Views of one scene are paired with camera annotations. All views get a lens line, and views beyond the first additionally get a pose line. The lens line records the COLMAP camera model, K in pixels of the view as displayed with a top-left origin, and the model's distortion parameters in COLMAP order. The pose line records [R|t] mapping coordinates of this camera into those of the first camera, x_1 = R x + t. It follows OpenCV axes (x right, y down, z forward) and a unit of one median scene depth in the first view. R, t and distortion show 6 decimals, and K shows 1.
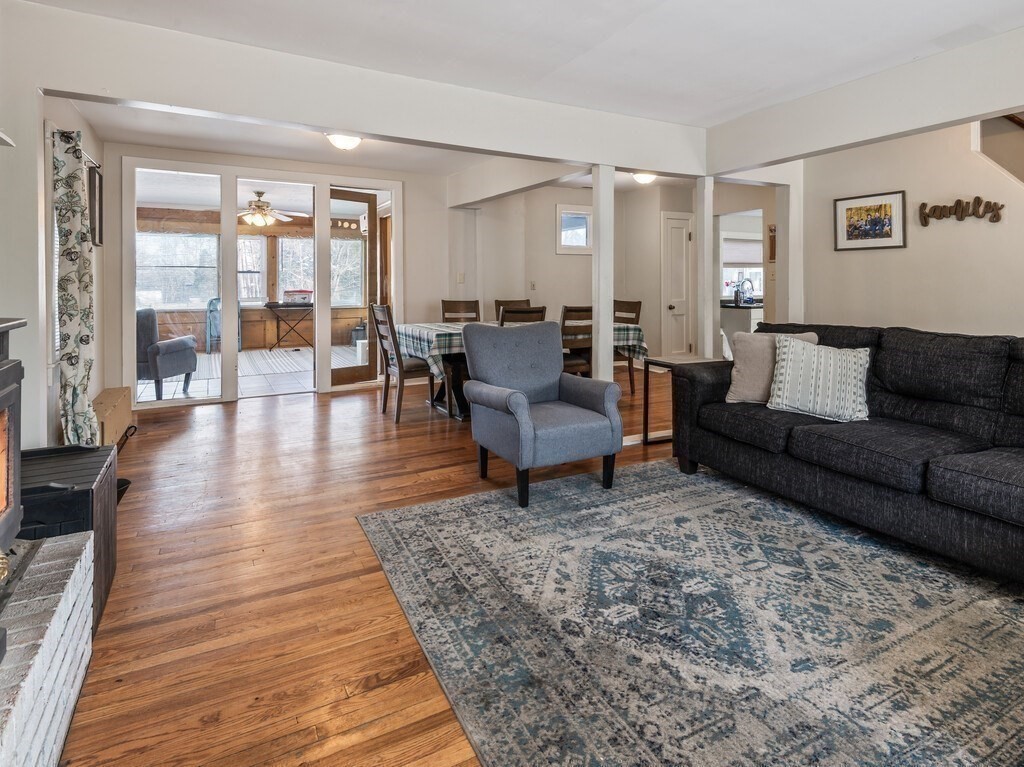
lens RADIAL K [[558.2, 0, 493.6], [0, 558.2, 280.2], [0, 0, 1]] dist [0.003059, -0.007443]
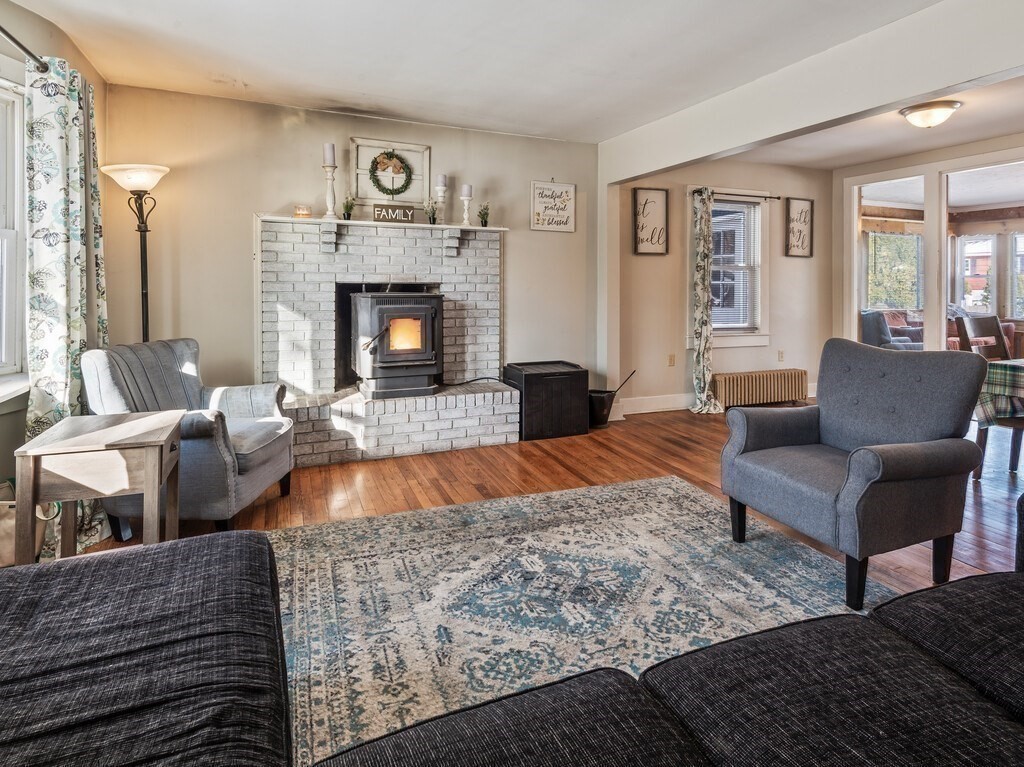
lens RADIAL K [[543.4, 0, 506.5], [0, 543.4, 285.0], [0, 0, 1]] dist [0.042771, -0.041137]
pose [[-0.093240, 0.002565, -0.995640, 1.372302], [-0.006200, 0.999976, 0.003157, 0.001647], [0.995624, 0.006467, -0.093222, 1.035343]]
